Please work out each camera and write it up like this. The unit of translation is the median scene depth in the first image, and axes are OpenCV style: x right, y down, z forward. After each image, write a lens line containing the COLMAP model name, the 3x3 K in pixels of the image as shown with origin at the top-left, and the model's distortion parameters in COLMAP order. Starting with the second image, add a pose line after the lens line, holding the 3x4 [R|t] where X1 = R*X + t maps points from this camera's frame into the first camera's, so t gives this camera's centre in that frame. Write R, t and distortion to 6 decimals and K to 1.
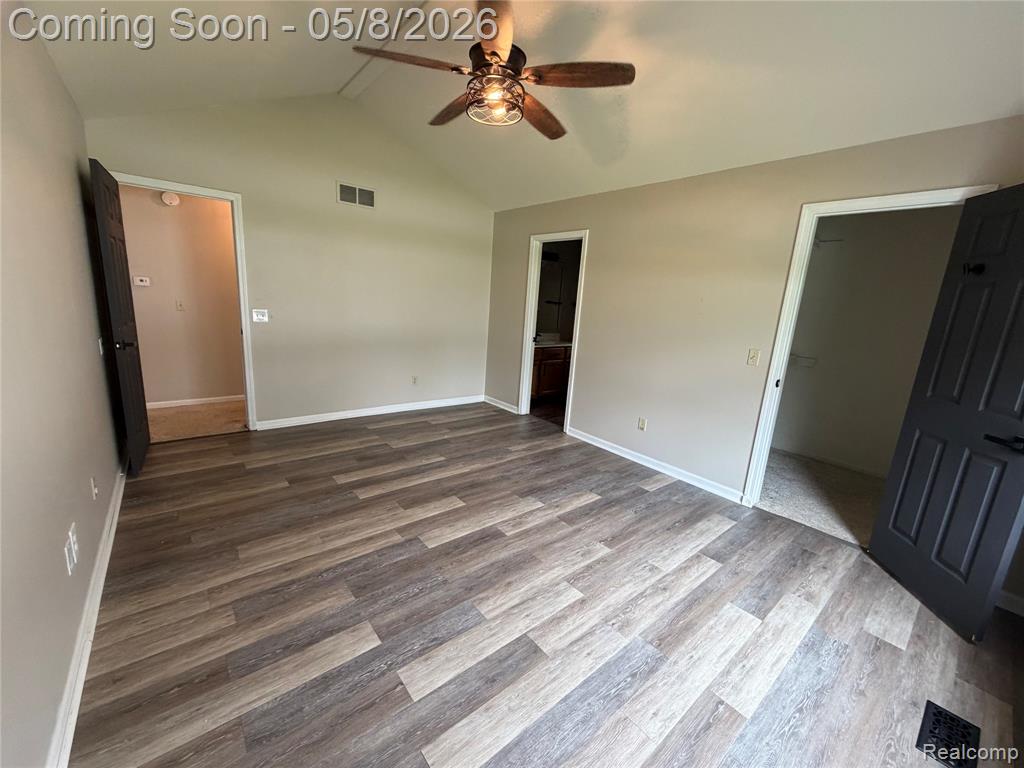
lens RADIAL K [[410.0, 0, 510.8], [0, 410.0, 383.6], [0, 0, 1]] dist [-0.001447, 0.000396]
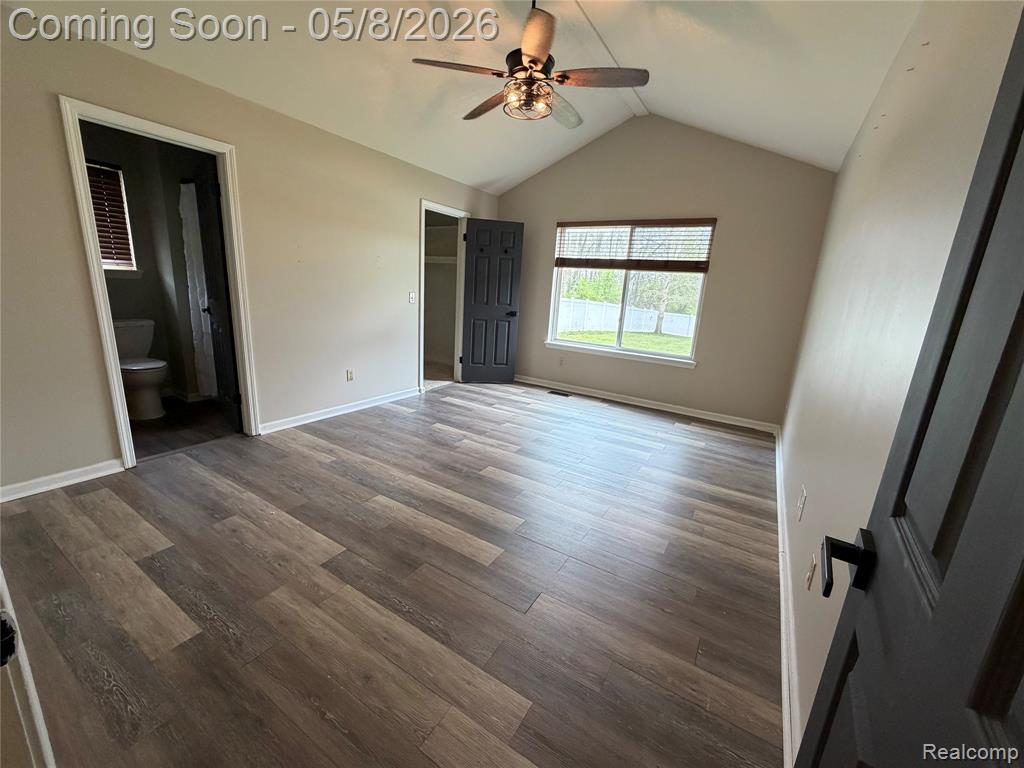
lens RADIAL K [[410.0, 0, 511.5], [0, 410.0, 383.9], [0, 0, 1]] dist [-0.001447, 0.000396]
pose [[-0.313696, -0.305611, 0.898998, -0.907145], [0.117242, 0.927076, 0.356067, -0.245726], [-0.942257, 0.217097, -0.254990, 1.043954]]
